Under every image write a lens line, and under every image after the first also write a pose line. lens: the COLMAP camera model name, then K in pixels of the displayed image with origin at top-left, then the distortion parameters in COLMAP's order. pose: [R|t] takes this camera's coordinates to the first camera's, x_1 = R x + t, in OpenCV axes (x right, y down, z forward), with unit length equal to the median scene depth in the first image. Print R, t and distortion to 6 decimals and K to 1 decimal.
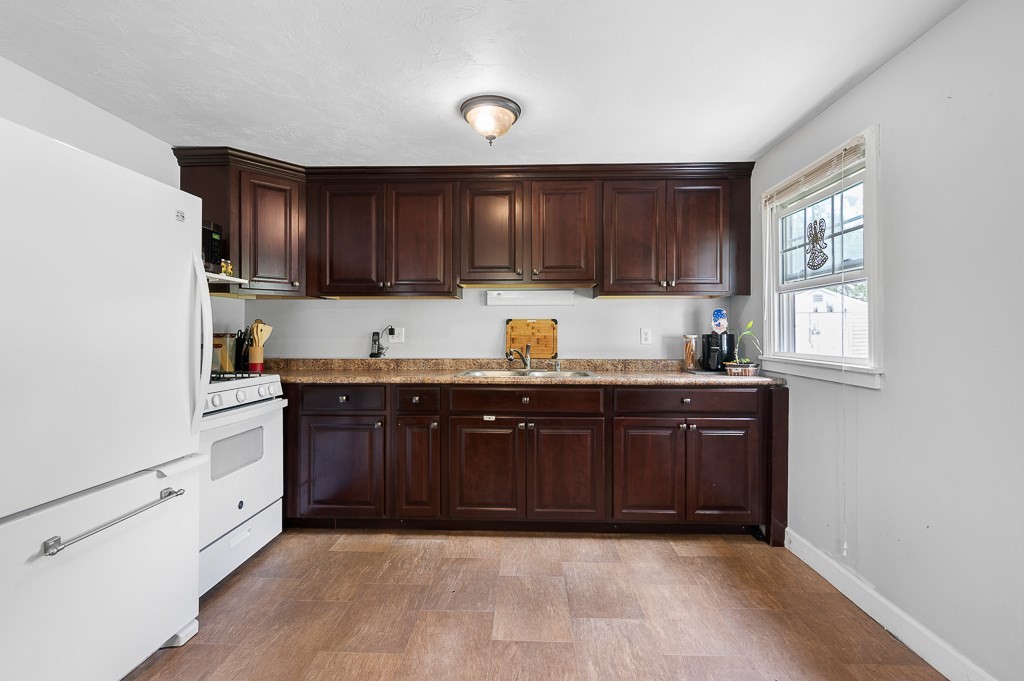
lens RADIAL K [[453.4, 0, 510.3], [0, 453.4, 331.9], [0, 0, 1]] dist [0.002026, 0.000801]
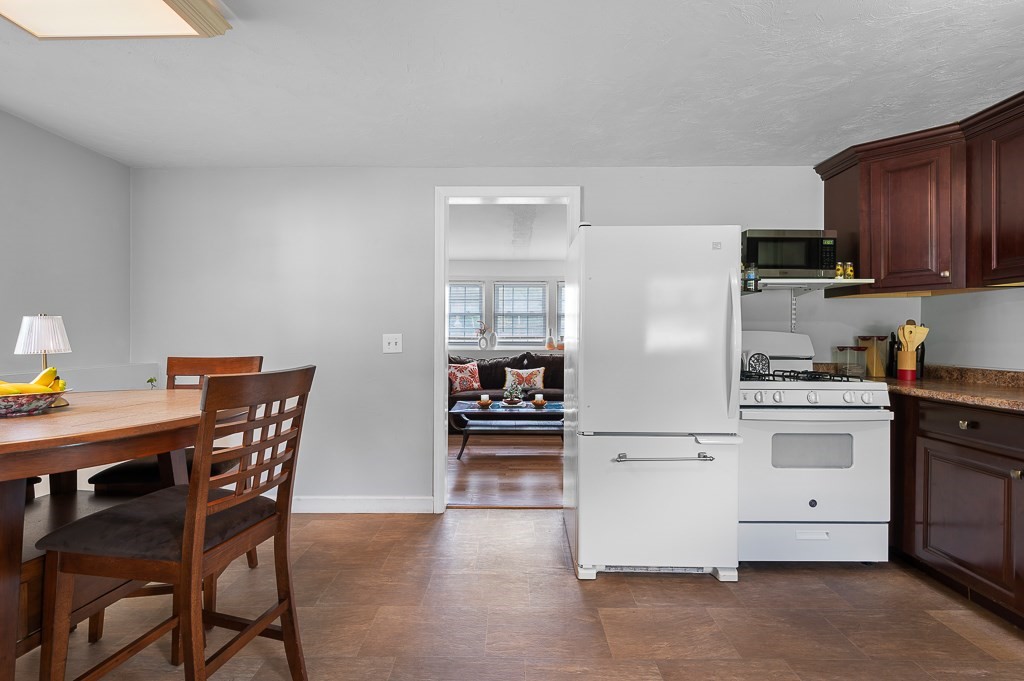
lens RADIAL K [[453.4, 0, 510.3], [0, 453.4, 331.9], [0, 0, 1]] dist [0.002026, 0.000801]
pose [[0.041138, -0.011621, -0.999086, 0.344380], [0.006788, 0.999913, -0.011351, 0.000151], [0.999130, -0.006315, 0.041213, 0.232084]]
